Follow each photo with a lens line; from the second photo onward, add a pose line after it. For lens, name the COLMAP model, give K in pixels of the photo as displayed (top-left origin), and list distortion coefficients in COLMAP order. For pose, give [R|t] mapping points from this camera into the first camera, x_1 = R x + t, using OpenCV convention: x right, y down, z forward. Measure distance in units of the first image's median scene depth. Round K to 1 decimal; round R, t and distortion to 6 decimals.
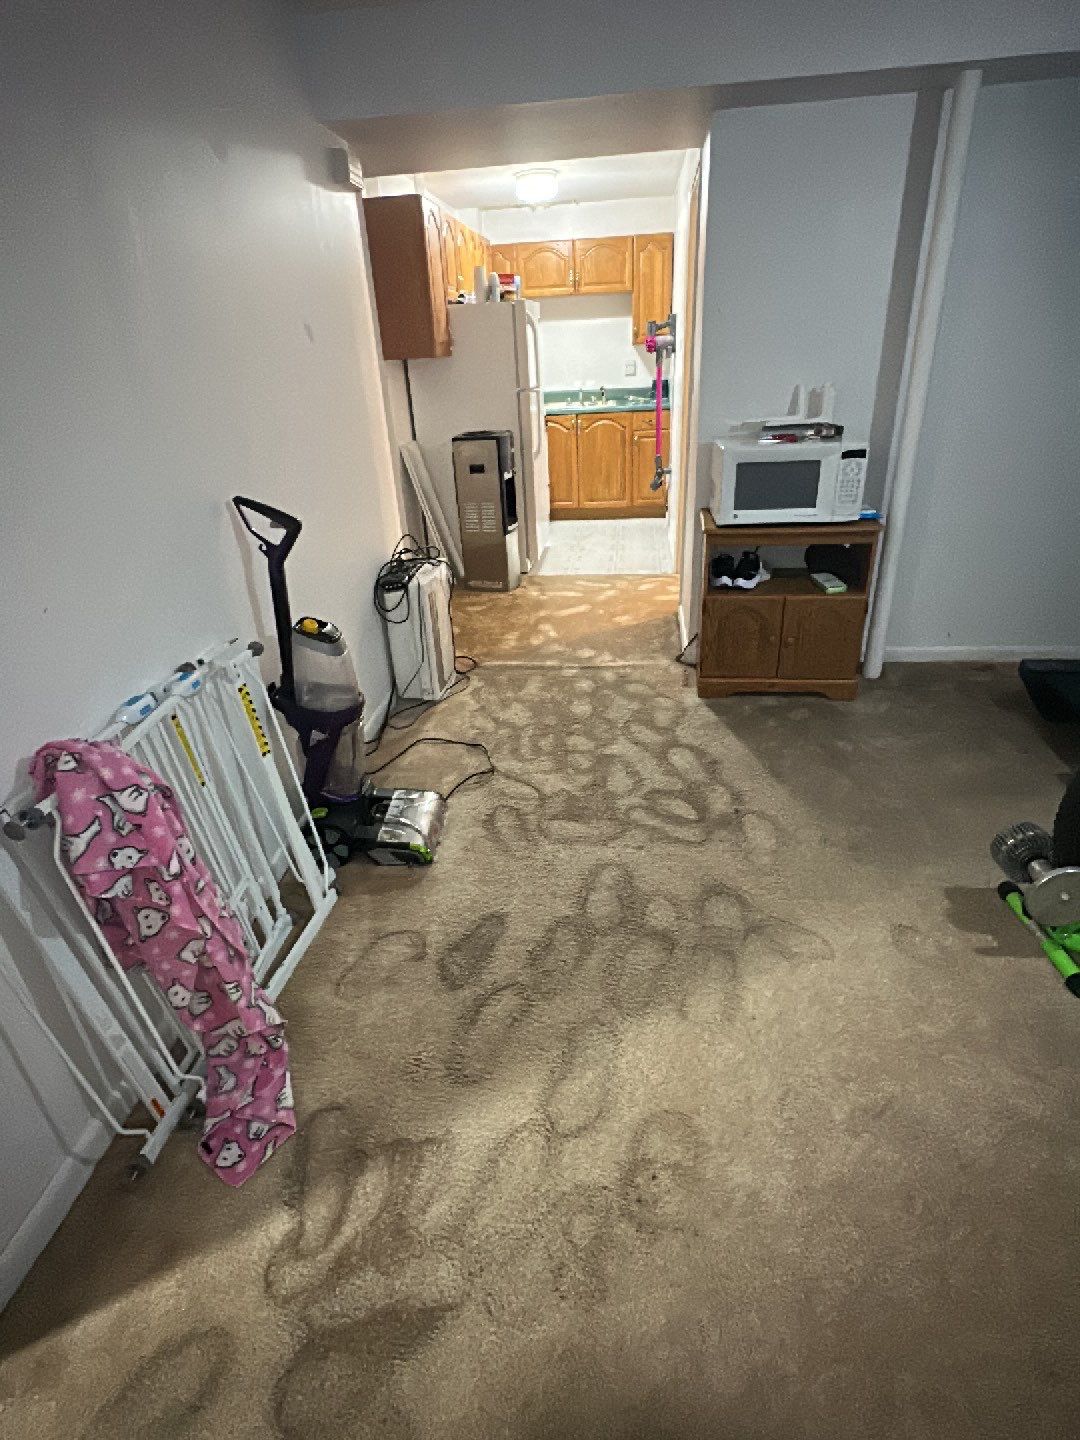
lens RADIAL K [[733.6, 0, 533.0], [0, 733.6, 716.0], [0, 0, 1]] dist [-0.003571, -0.000515]
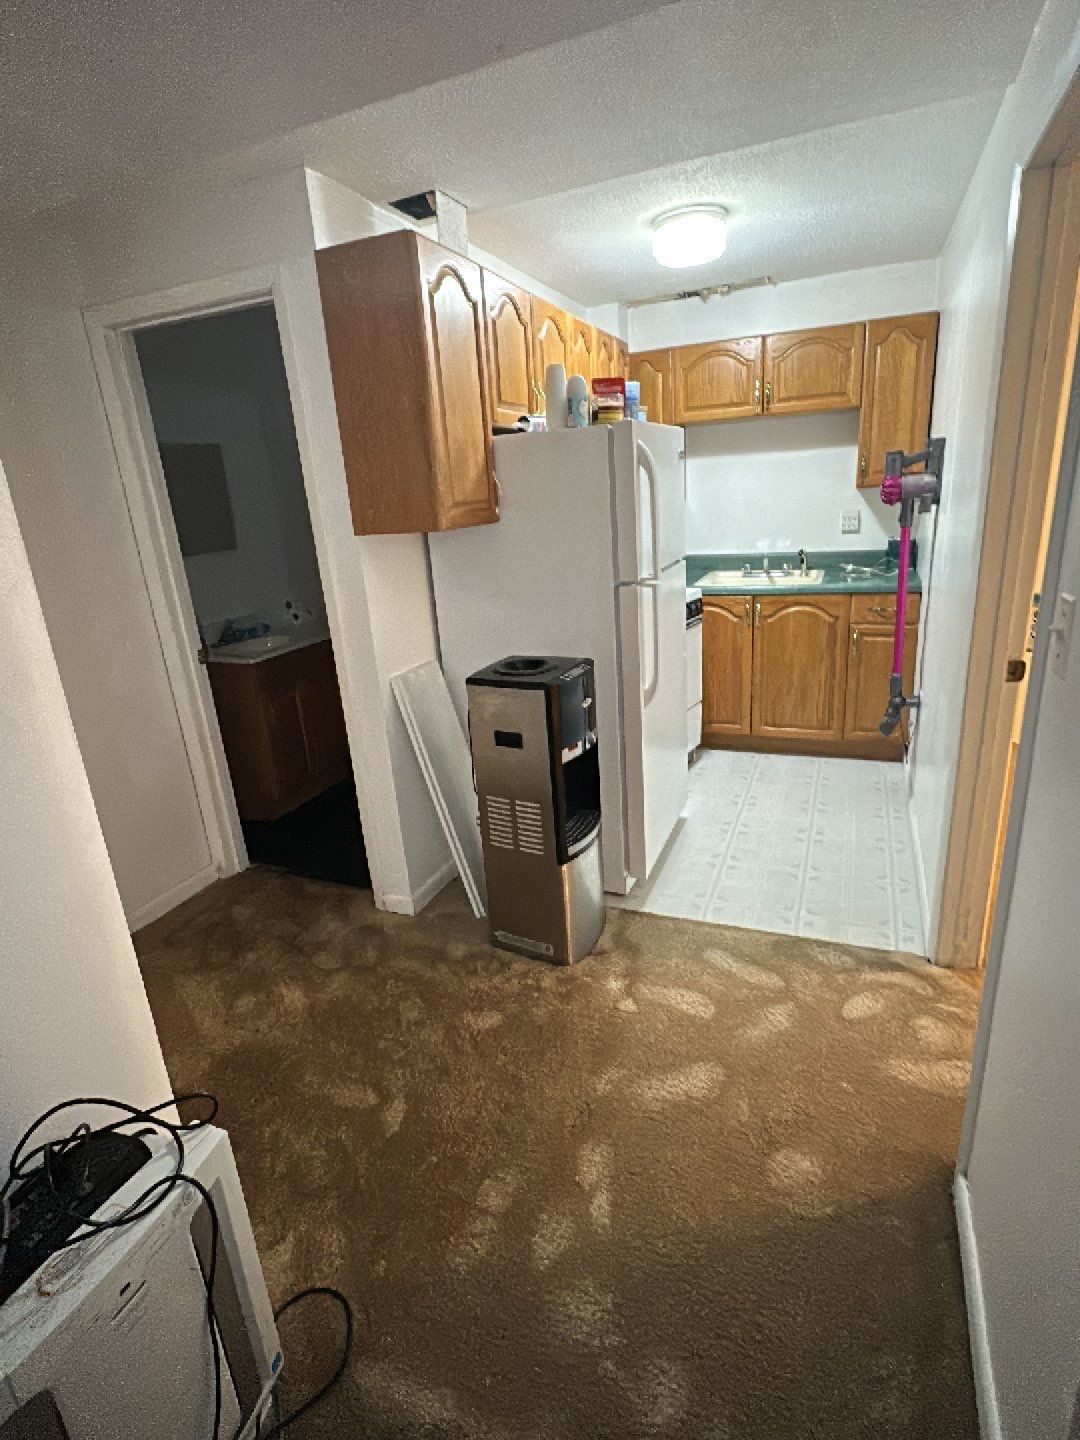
lens RADIAL K [[733.6, 0, 533.0], [0, 733.6, 716.0], [0, 0, 1]] dist [-0.003571, -0.000515]
pose [[0.961792, 0.067968, -0.265211, 0.055059], [-0.107617, 0.984576, -0.137946, -0.220633], [0.251744, 0.161216, 0.954272, 0.405763]]
